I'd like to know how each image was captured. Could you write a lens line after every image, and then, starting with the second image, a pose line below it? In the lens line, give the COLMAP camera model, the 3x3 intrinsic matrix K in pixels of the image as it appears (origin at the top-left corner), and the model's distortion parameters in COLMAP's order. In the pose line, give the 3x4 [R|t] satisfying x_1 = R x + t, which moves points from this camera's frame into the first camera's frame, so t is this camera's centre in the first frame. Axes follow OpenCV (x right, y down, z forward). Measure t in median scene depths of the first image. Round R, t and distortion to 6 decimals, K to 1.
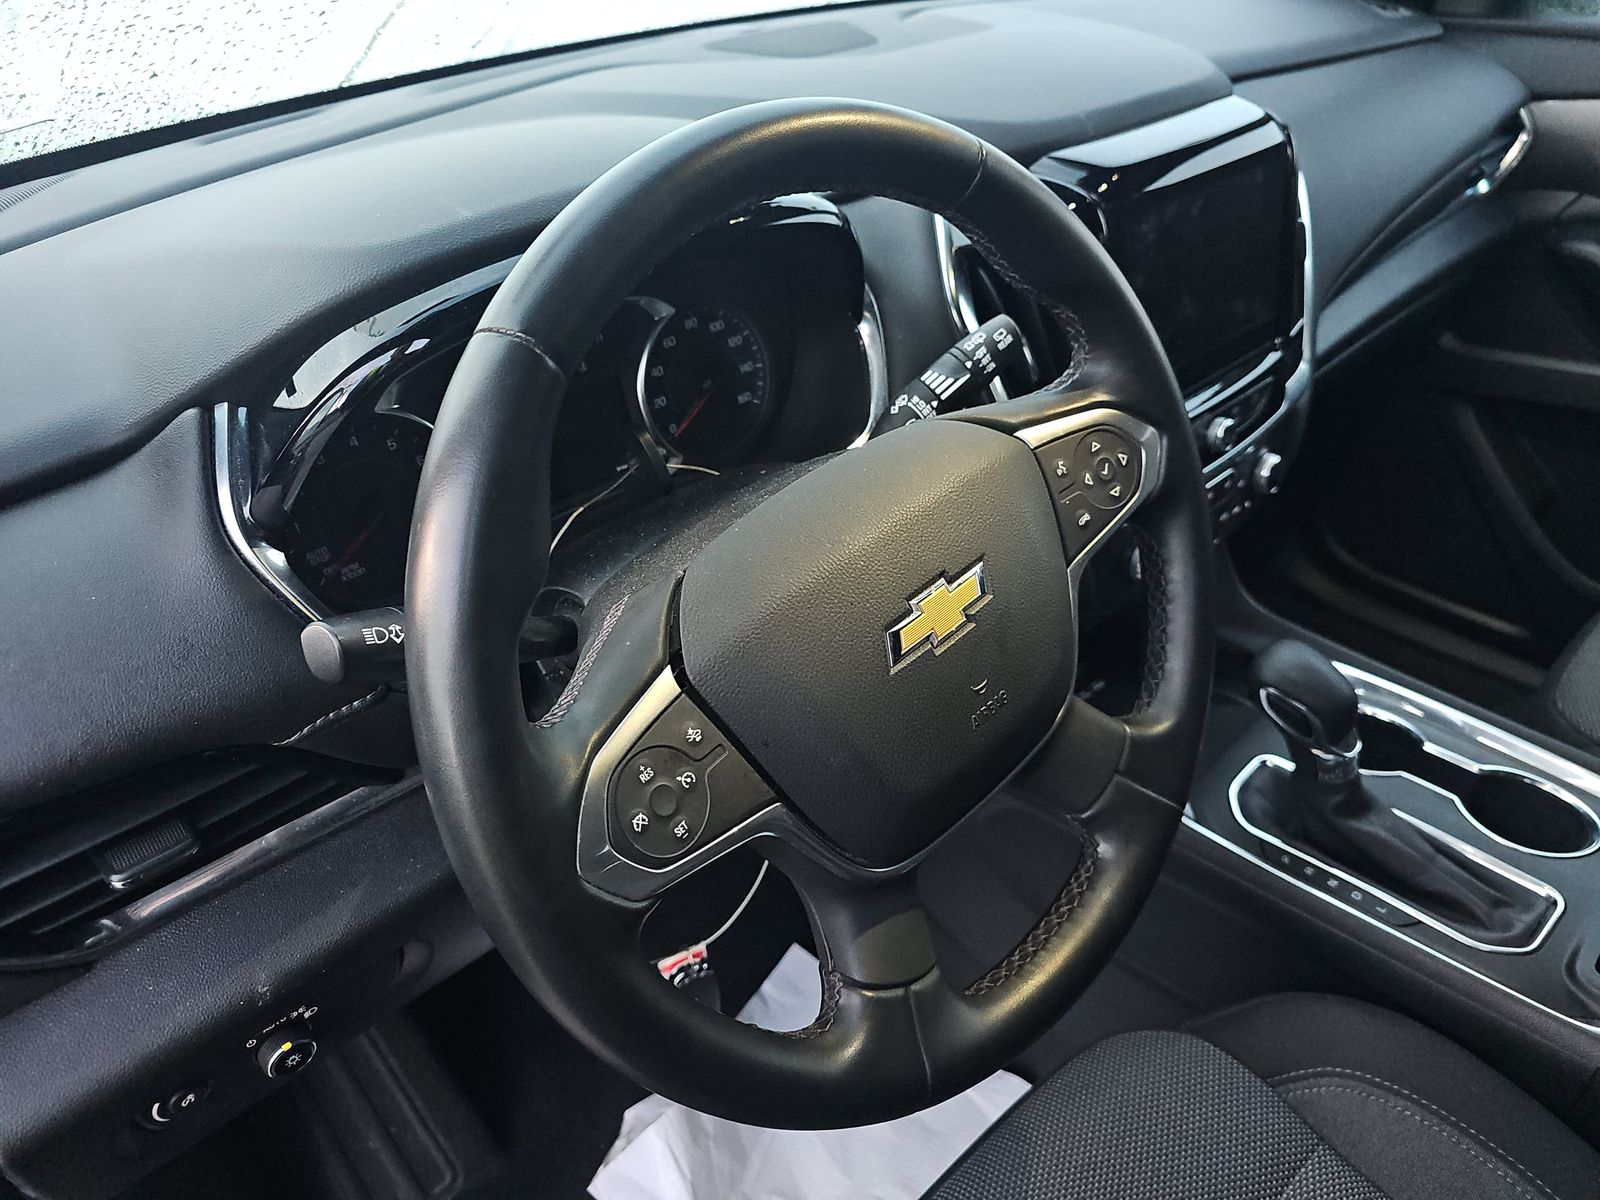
lens RADIAL K [[1072.8, 0, 797.0], [0, 1072.8, 623.5], [0, 0, 1]] dist [0.017036, -0.022030]
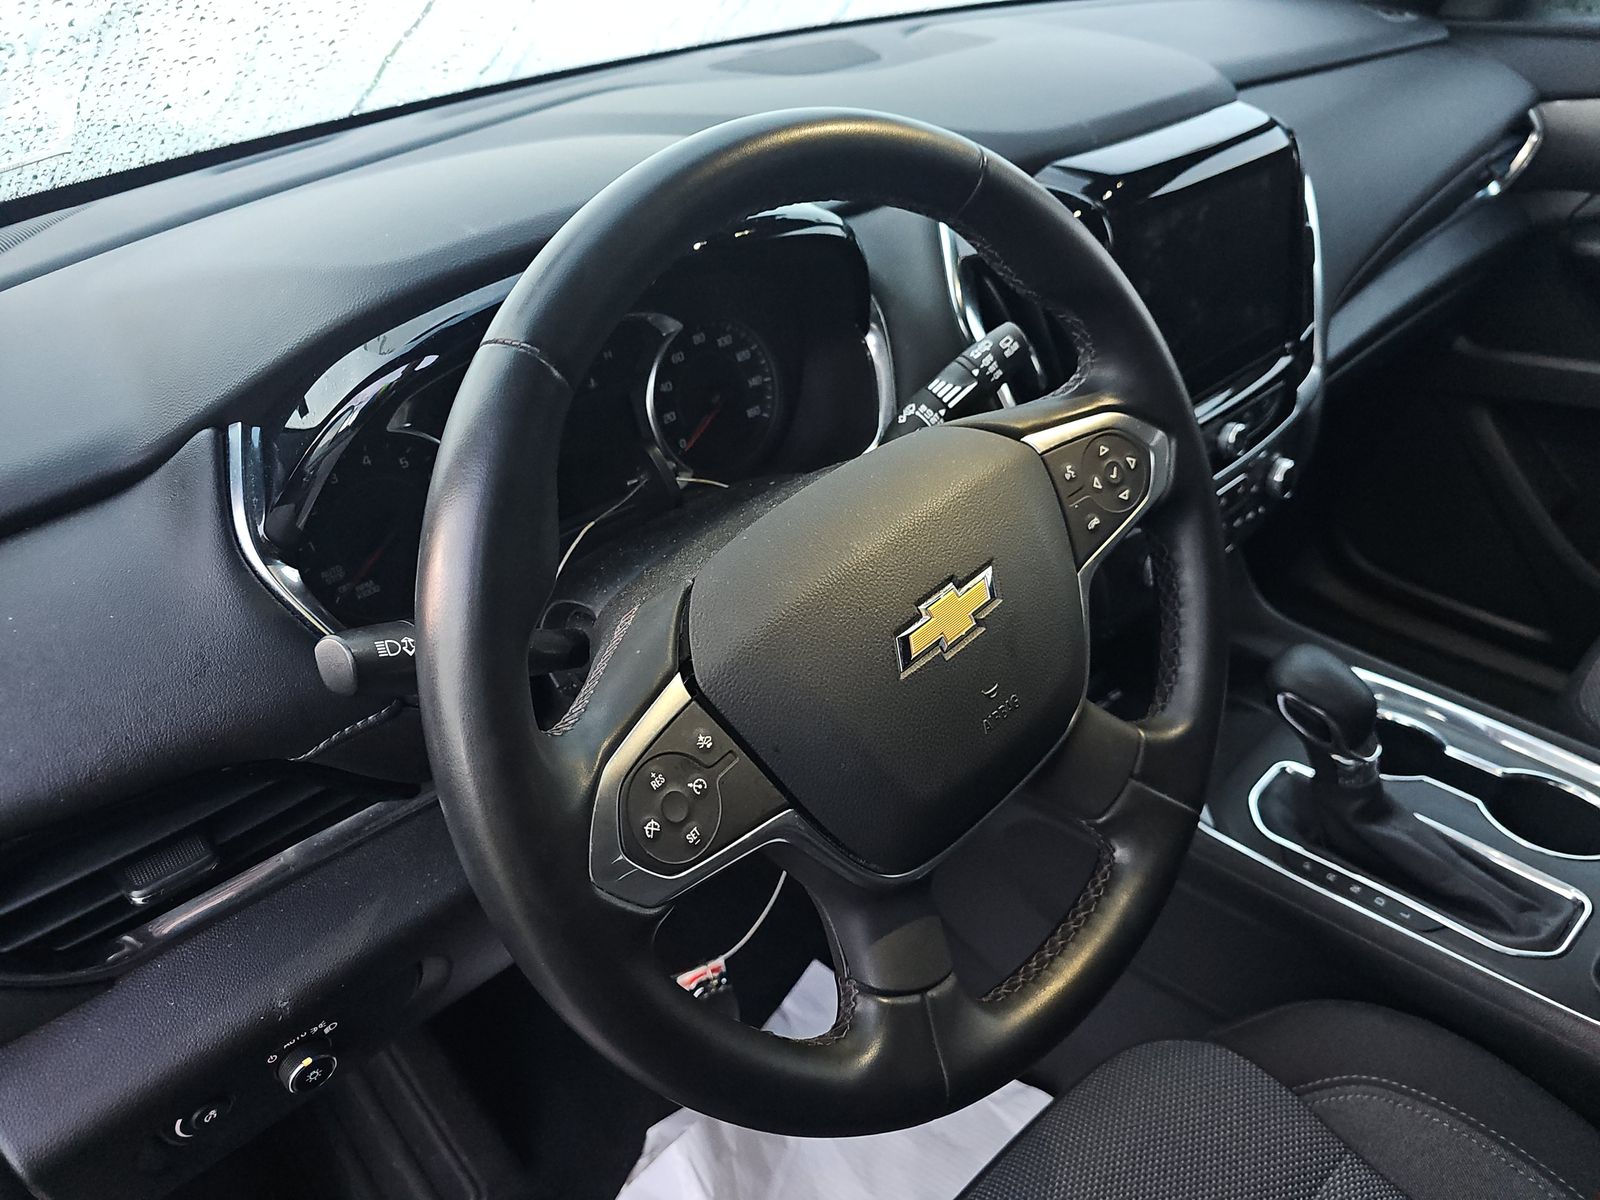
lens RADIAL K [[1072.8, 0, 797.5], [0, 1072.8, 631.2], [0, 0, 1]] dist [0.017036, -0.022030]
pose [[0.999734, -0.016907, -0.015706, 0.005075], [0.016729, 0.999796, -0.011358, 0.008338], [0.015895, 0.011092, 0.999812, -0.001647]]
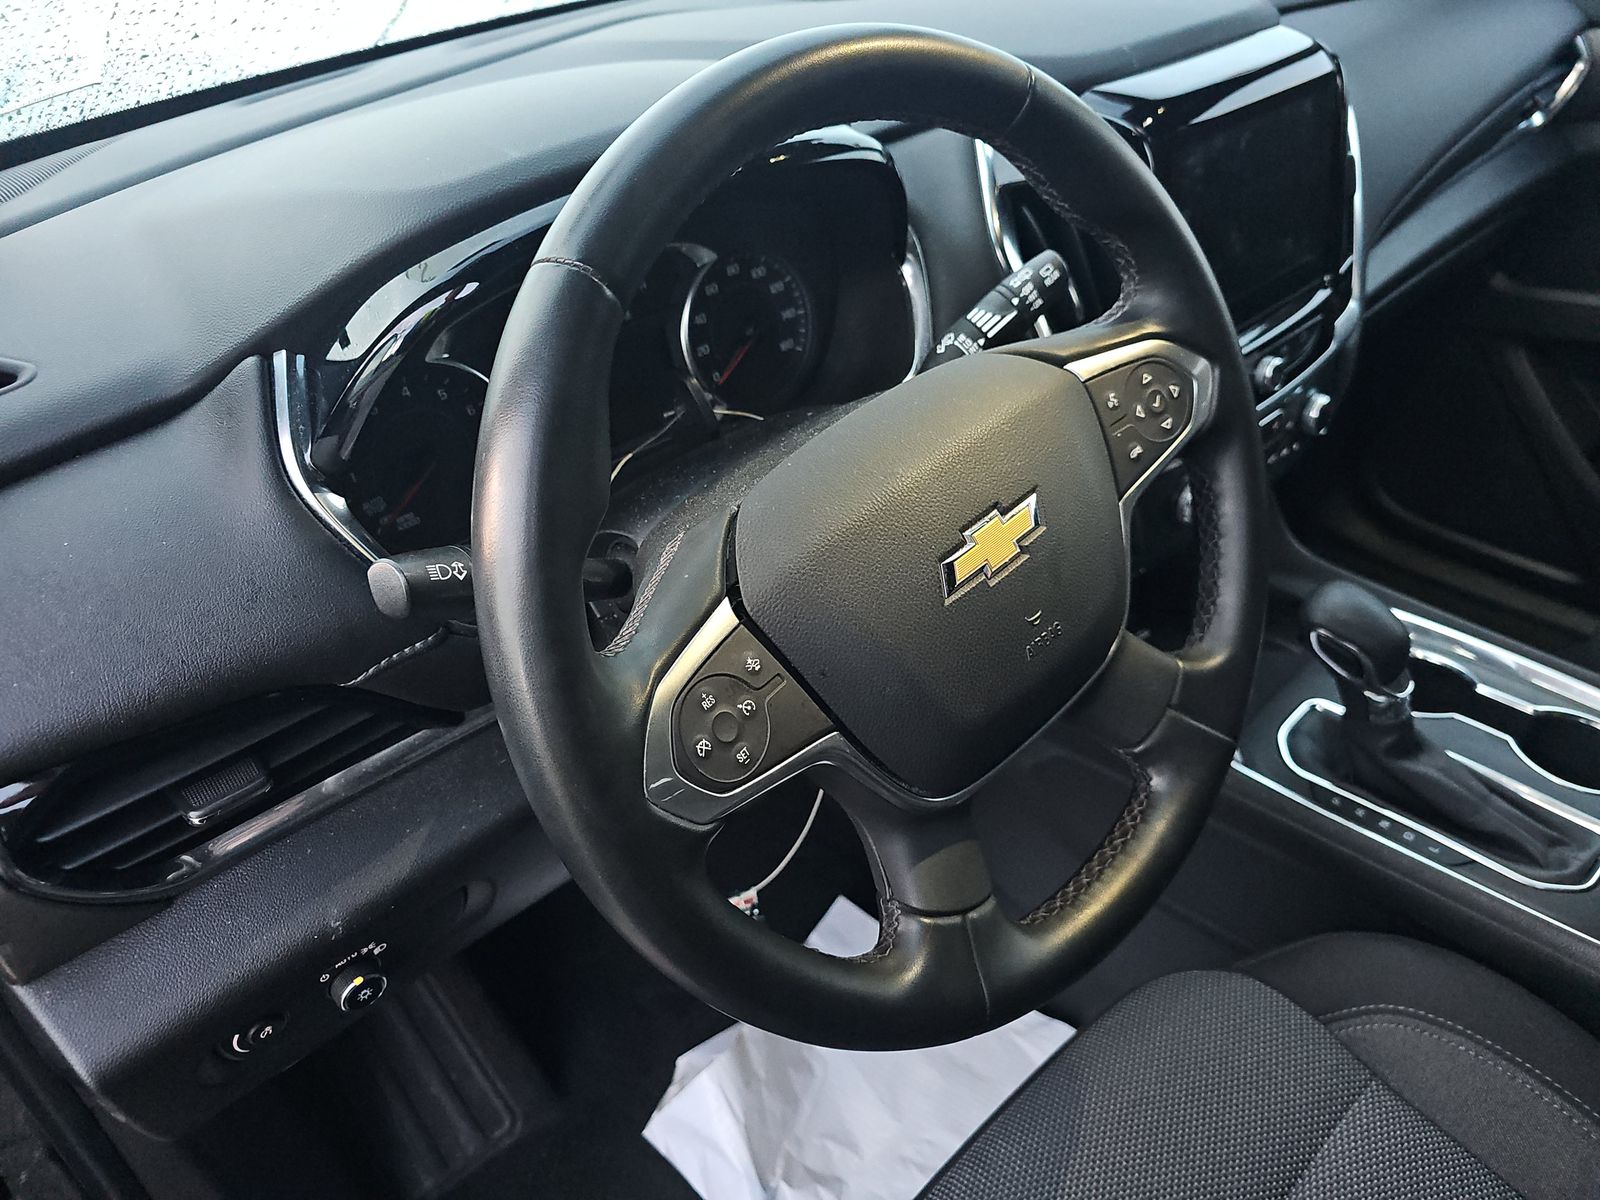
lens RADIAL K [[1072.8, 0, 799.7], [0, 1072.8, 623.4], [0, 0, 1]] dist [0.017036, -0.022030]
pose [[0.999448, -0.014958, -0.029678, -0.013405], [0.015825, 0.999448, 0.029202, 0.022679], [0.029225, -0.029655, 0.999133, -0.006423]]
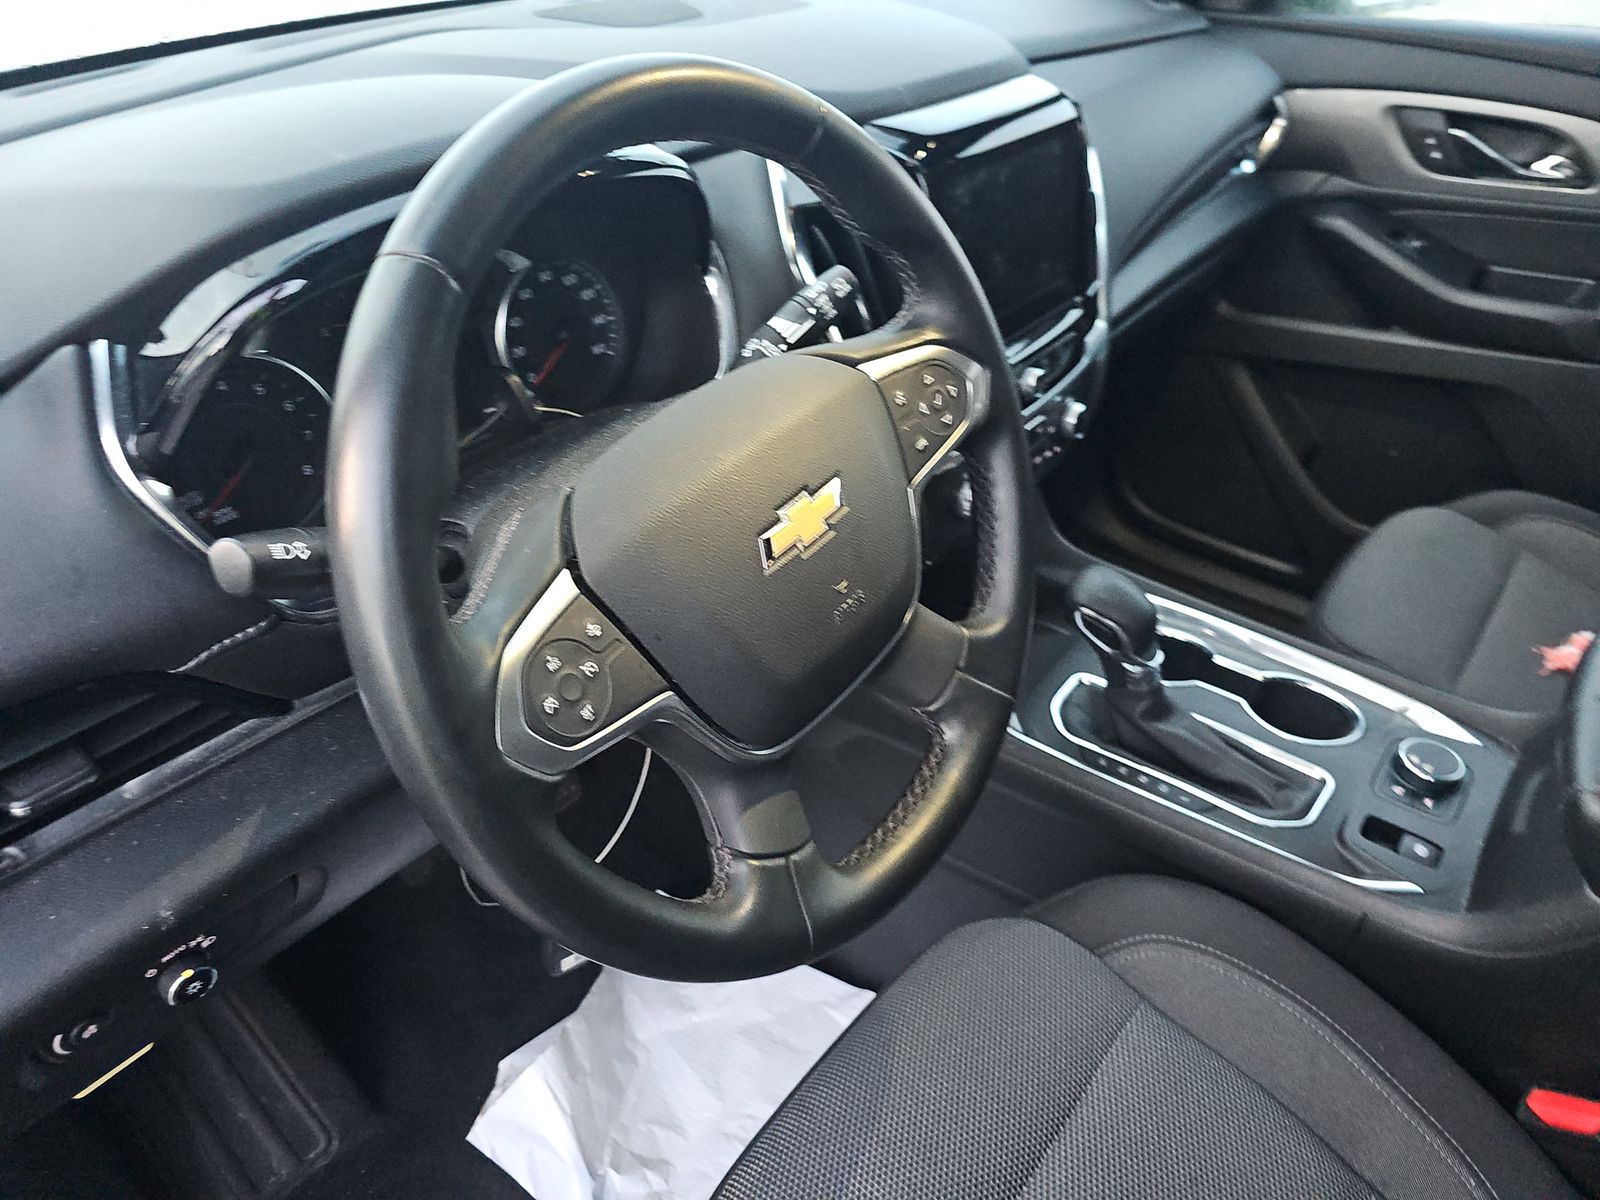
lens RADIAL K [[1072.8, 0, 777.7], [0, 1072.8, 615.4], [0, 0, 1]] dist [0.017036, -0.022030]
pose [[0.989317, -0.043049, 0.139281, -0.038213], [0.042010, 0.999063, 0.010393, 0.053571], [-0.139598, -0.004430, 0.990198, -0.076797]]
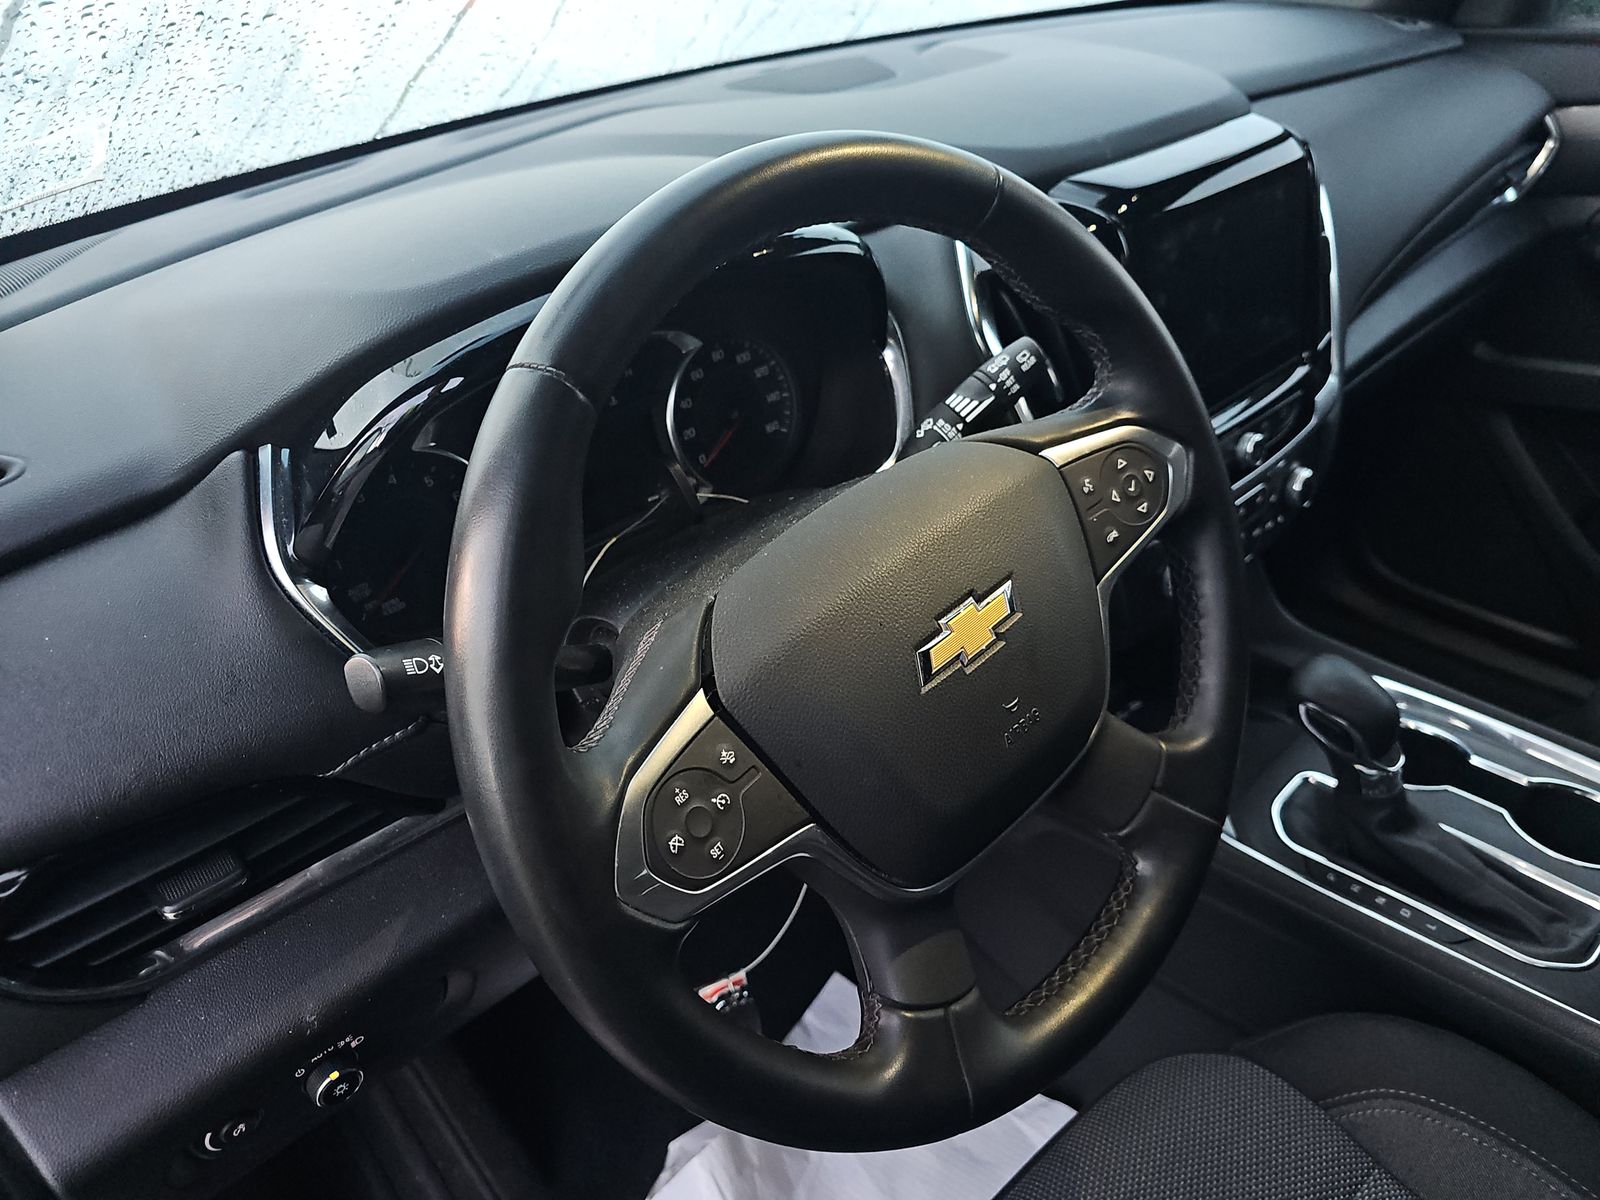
lens RADIAL K [[1072.8, 0, 797.2], [0, 1072.8, 625.2], [0, 0, 1]] dist [0.017036, -0.022030]
pose [[0.999230, -0.023438, -0.031470, 0.002590], [0.022618, 0.999402, -0.026143, 0.004625], [0.032064, 0.025411, 0.999163, -0.007766]]
